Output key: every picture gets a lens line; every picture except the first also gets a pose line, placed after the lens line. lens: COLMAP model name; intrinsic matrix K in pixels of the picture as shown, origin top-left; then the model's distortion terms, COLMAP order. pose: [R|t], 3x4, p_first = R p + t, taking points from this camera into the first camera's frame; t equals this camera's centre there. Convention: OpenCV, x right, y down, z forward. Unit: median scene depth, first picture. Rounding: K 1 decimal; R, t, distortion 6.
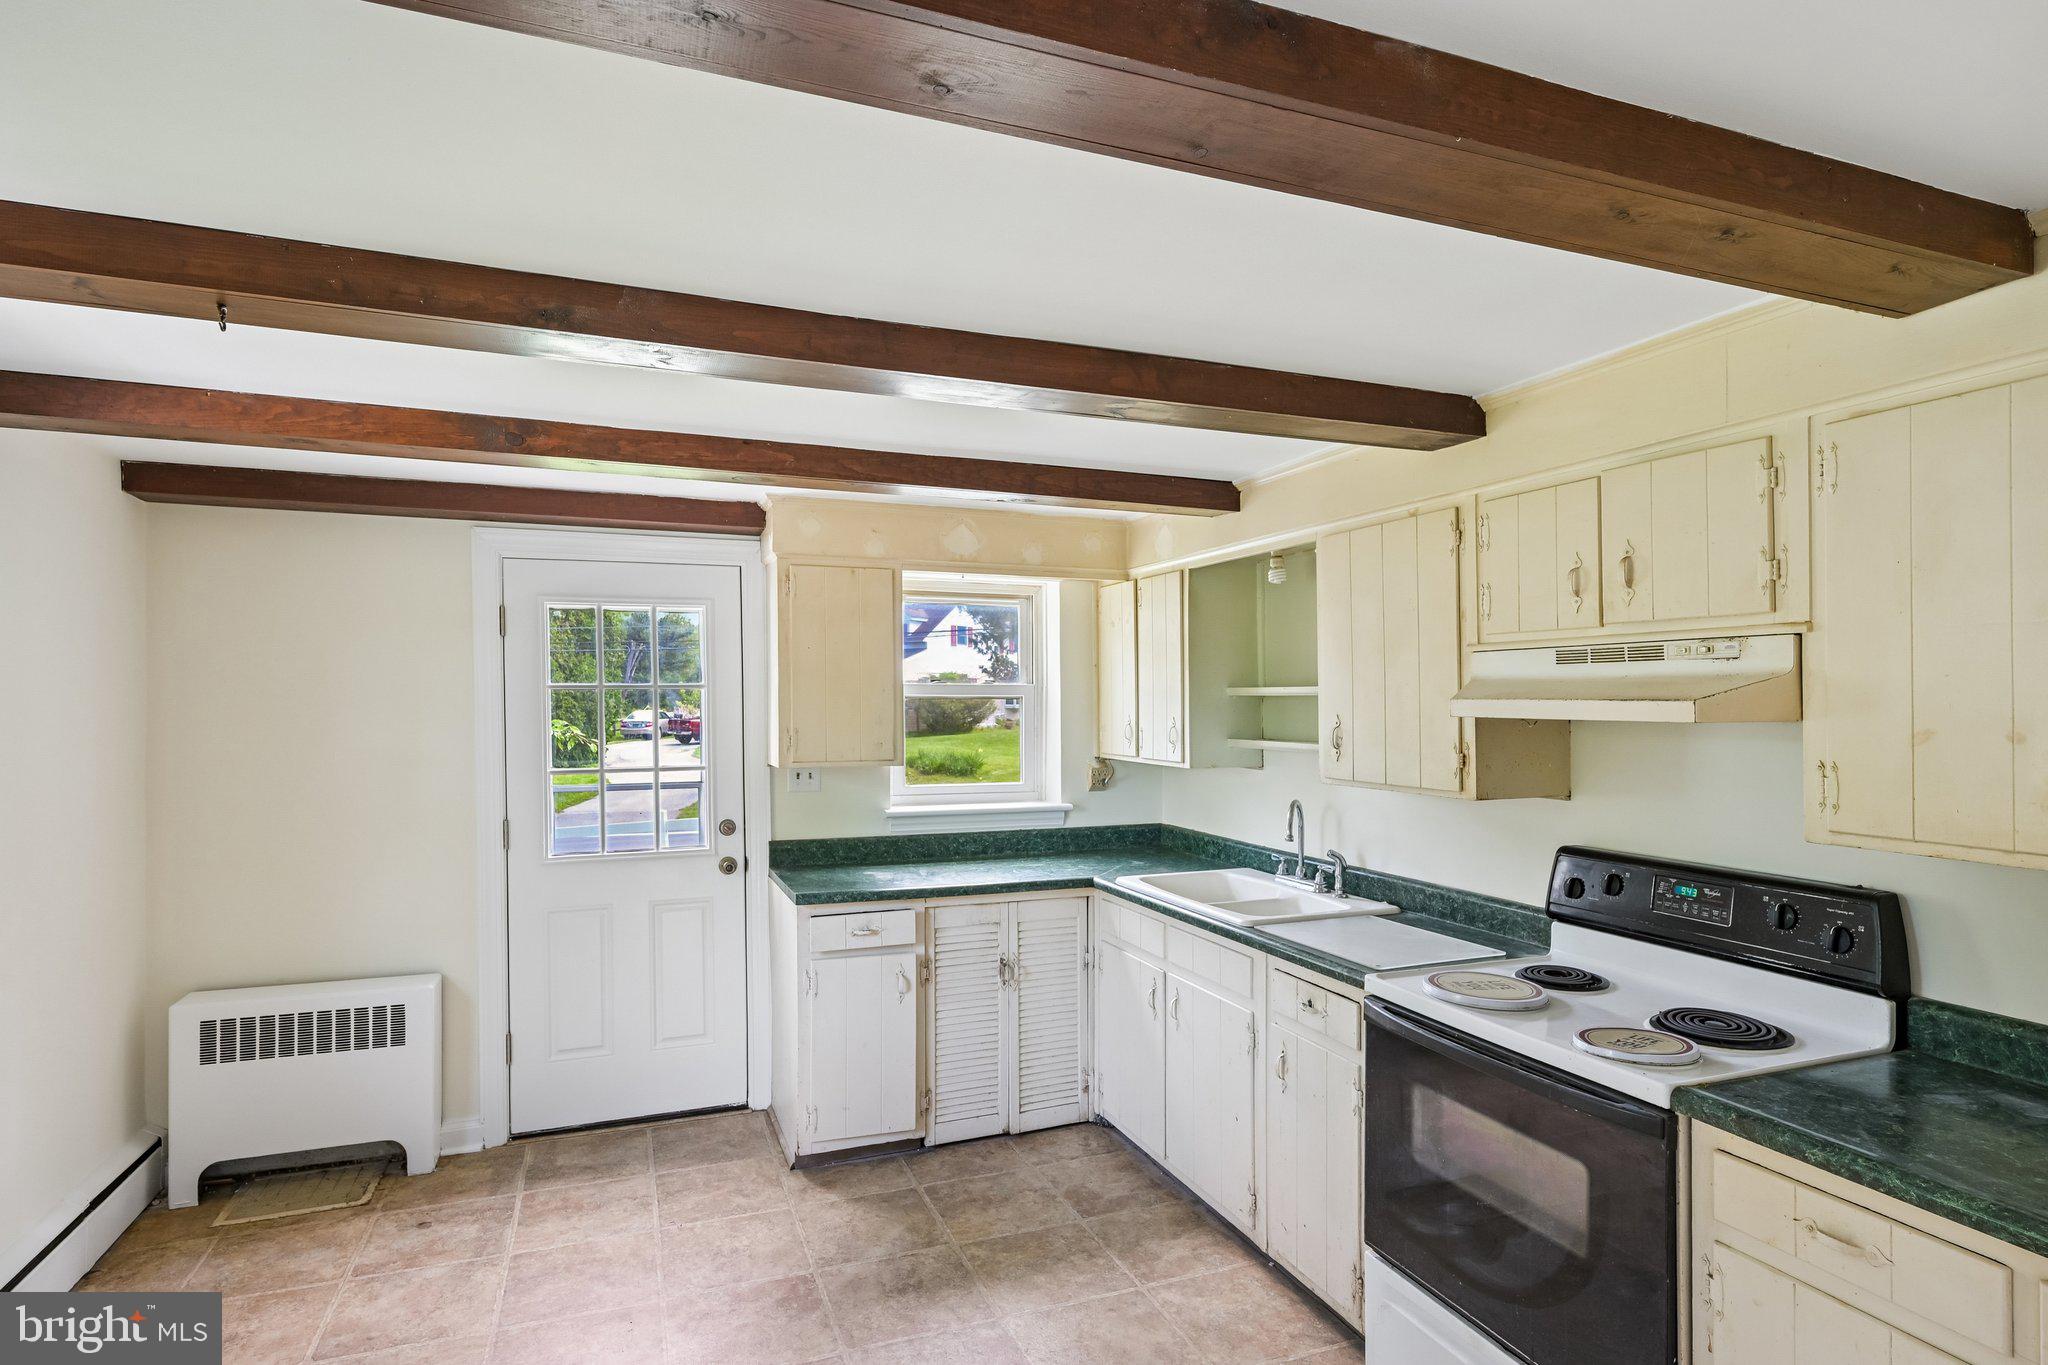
lens RADIAL K [[1082.0, 0, 1034.2], [0, 1082.0, 671.4], [0, 0, 1]] dist [-0.010917, -0.001813]
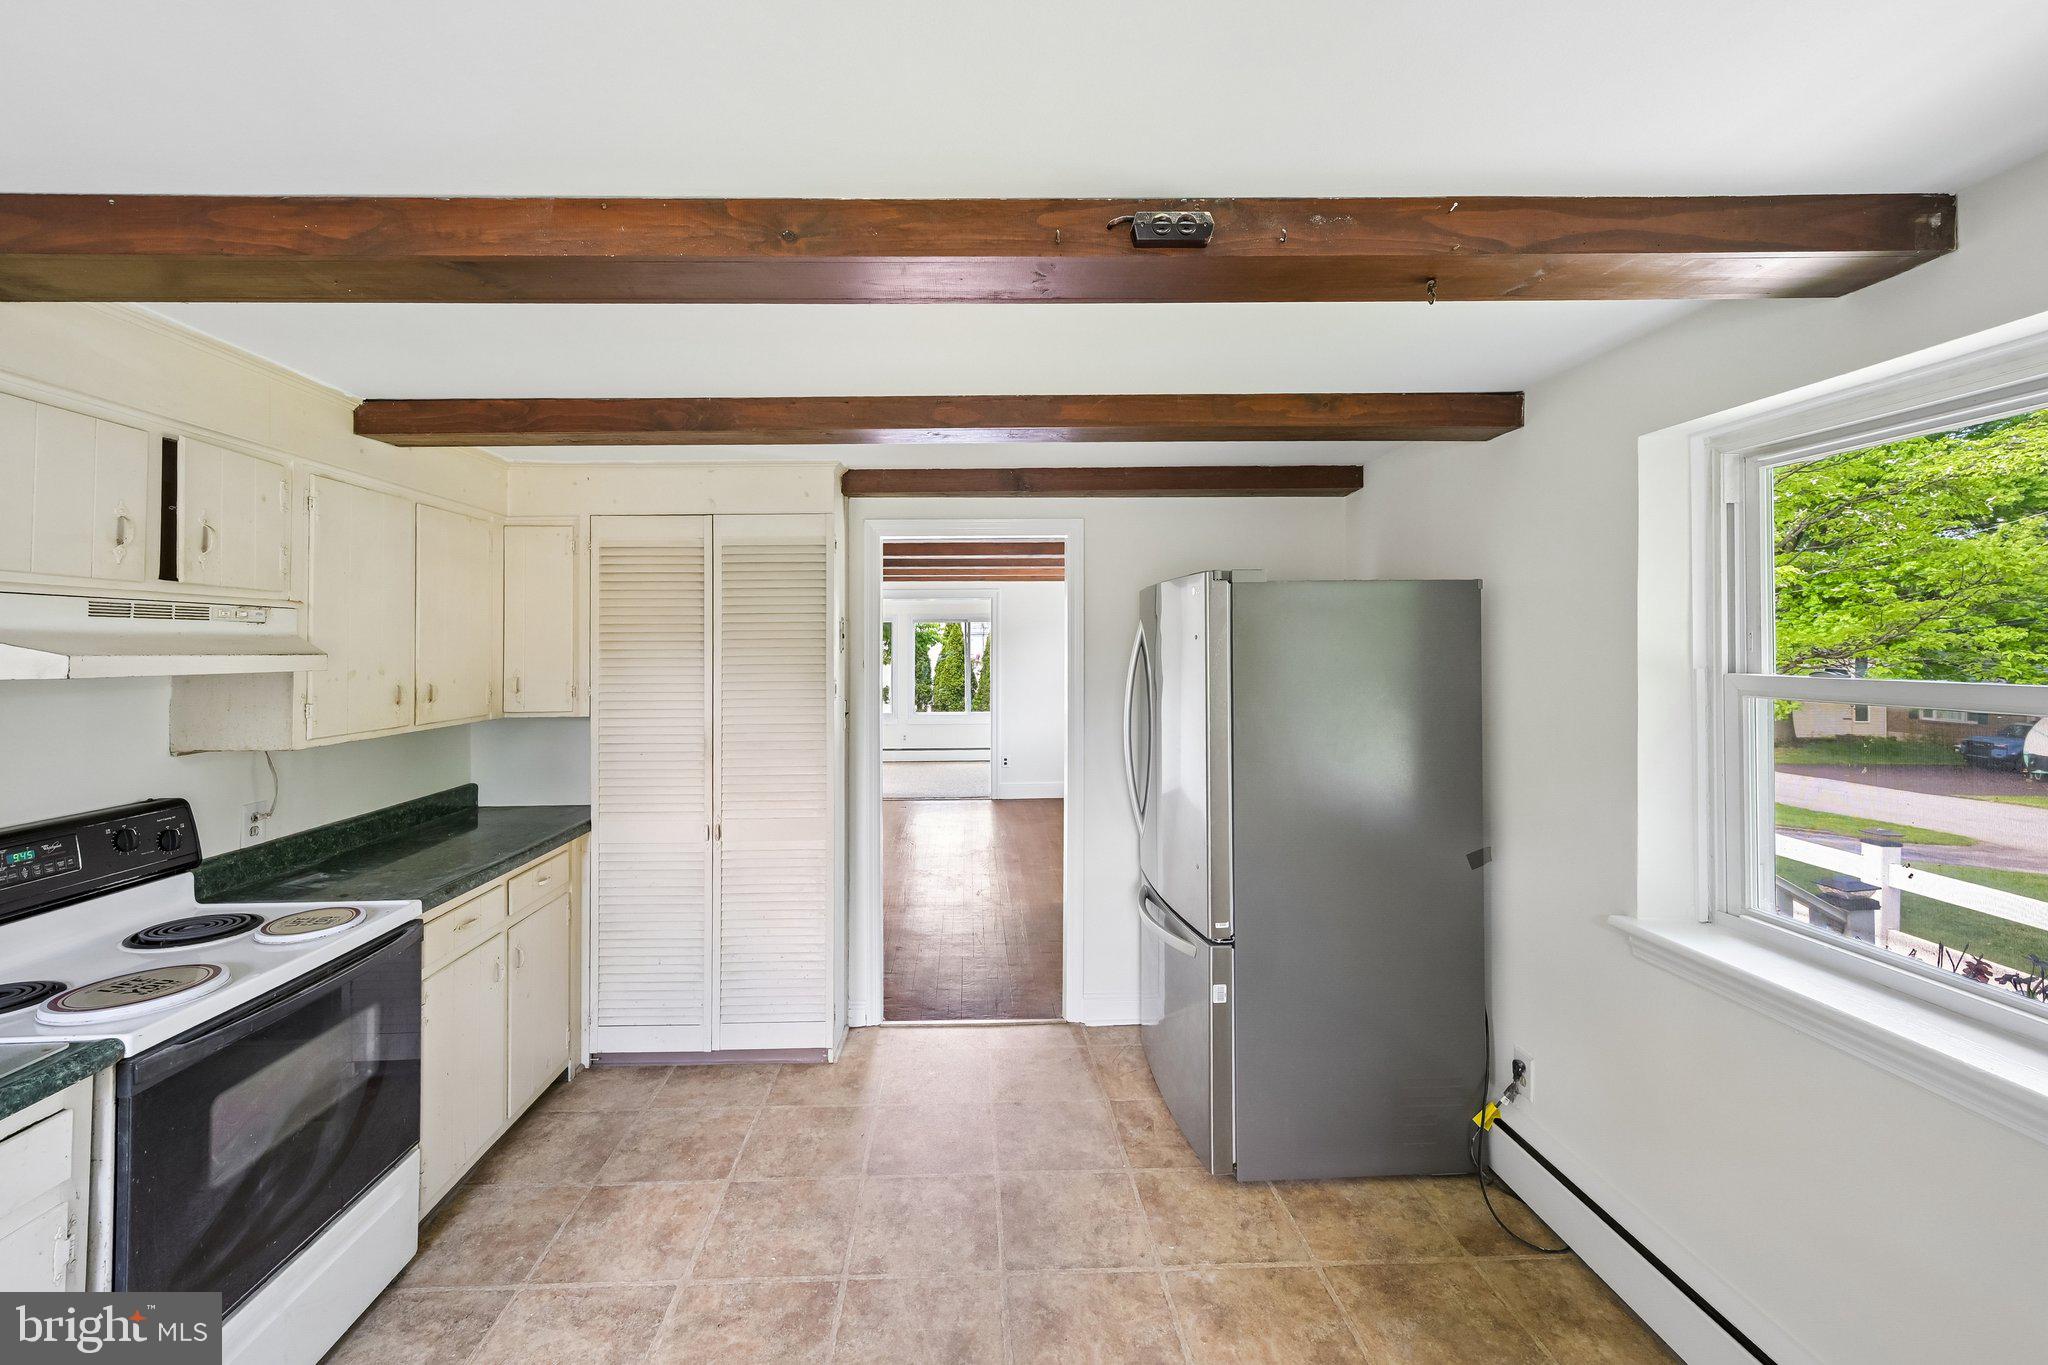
lens RADIAL K [[820.5, 0, 994.7], [0, 820.5, 643.0], [0, 0, 1]] dist [0.000437, 0.000789]
pose [[-0.945124, 0.004465, 0.326681, -0.392091], [-0.005103, 0.999583, -0.028426, 0.027239], [-0.326672, -0.028533, -0.944707, 1.233391]]
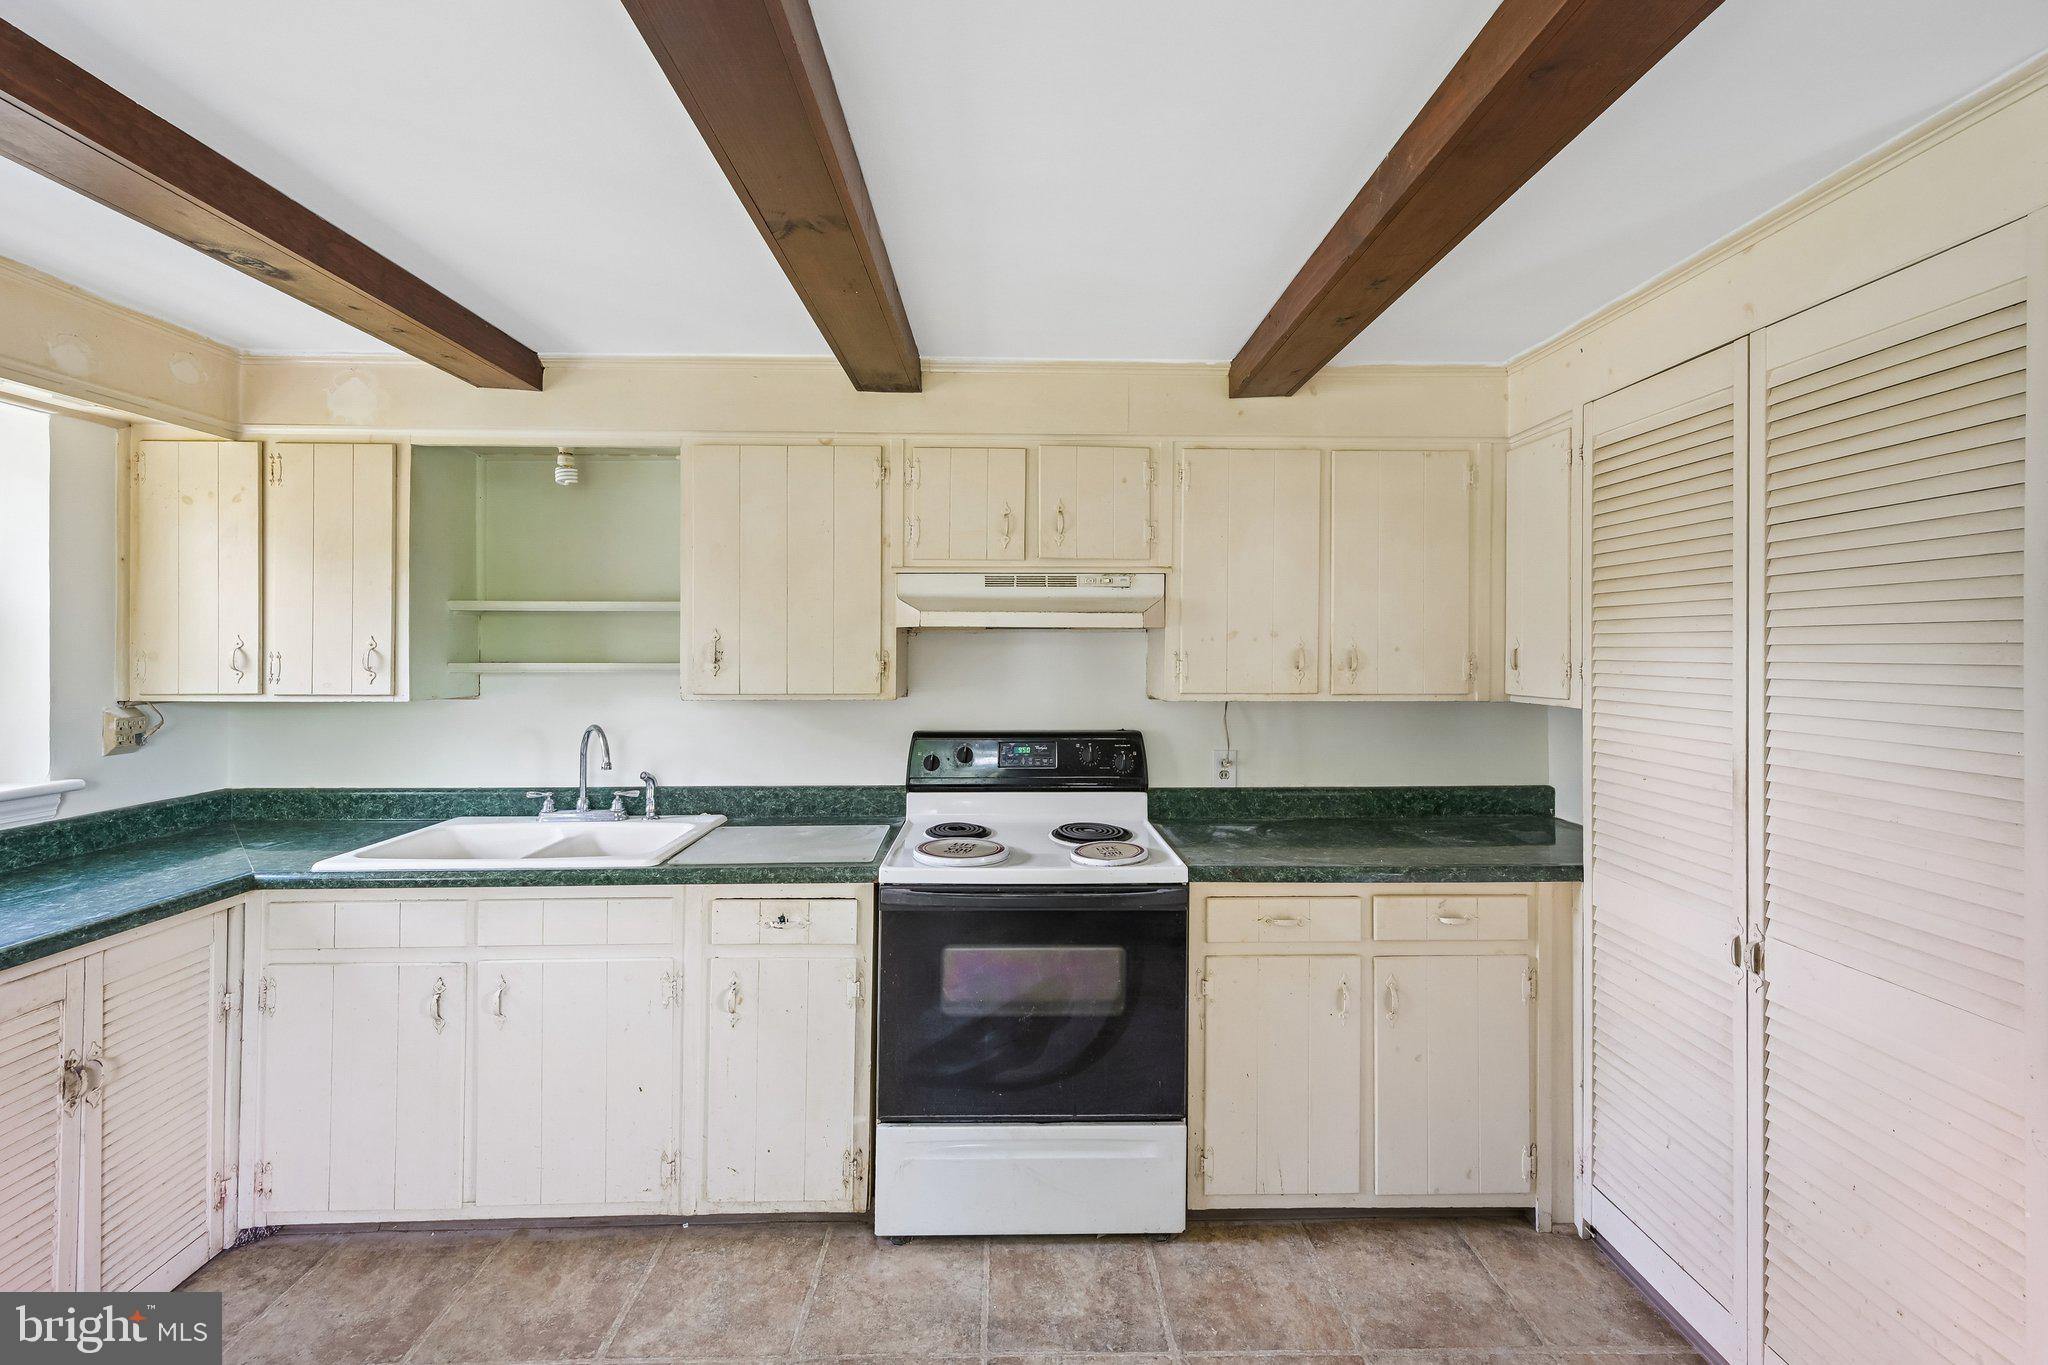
lens RADIAL K [[820.5, 0, 1022.9], [0, 820.5, 639.1], [0, 0, 1]] dist [0.000437, 0.000789]
pose [[0.337913, 0.006307, 0.941156, -0.374074], [-0.023779, 0.999716, 0.001838, 0.047143], [-0.940877, -0.023001, 0.337967, 0.552026]]
